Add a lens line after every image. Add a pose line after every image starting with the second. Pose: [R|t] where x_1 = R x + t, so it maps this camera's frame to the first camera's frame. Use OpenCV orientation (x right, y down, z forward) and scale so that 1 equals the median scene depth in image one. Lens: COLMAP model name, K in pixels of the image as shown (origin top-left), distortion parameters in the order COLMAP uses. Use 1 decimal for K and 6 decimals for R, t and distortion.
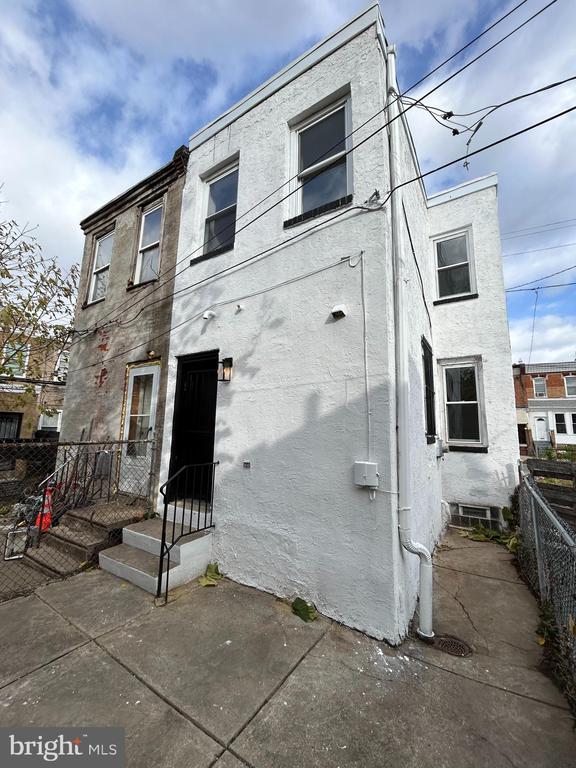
lens RADIAL K [[310.2, 0, 289.5], [0, 310.2, 382.2], [0, 0, 1]] dist [-0.001351, 0.000107]
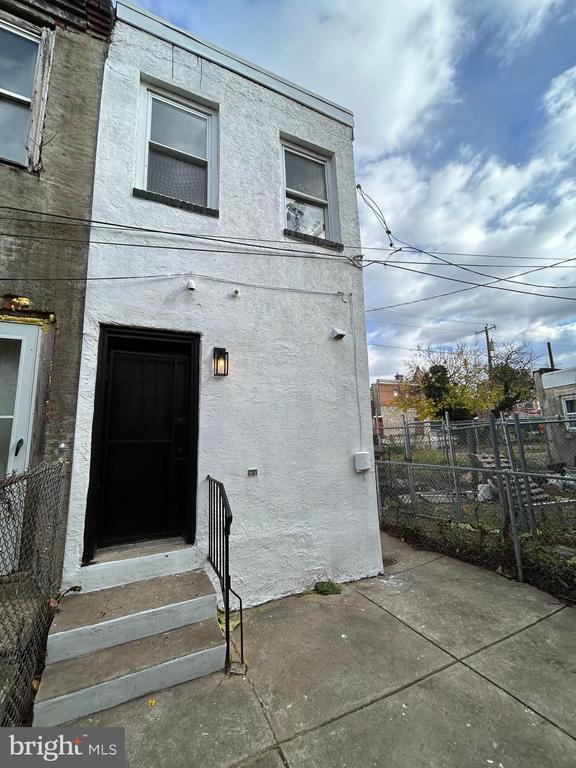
lens RADIAL K [[310.2, 0, 288.3], [0, 310.2, 382.4], [0, 0, 1]] dist [-0.001351, 0.000107]
pose [[0.534110, 0.097426, 0.839783, -0.990525], [-0.088079, 0.994345, -0.059338, 0.057245], [-0.840815, -0.042274, 0.539670, 0.500410]]
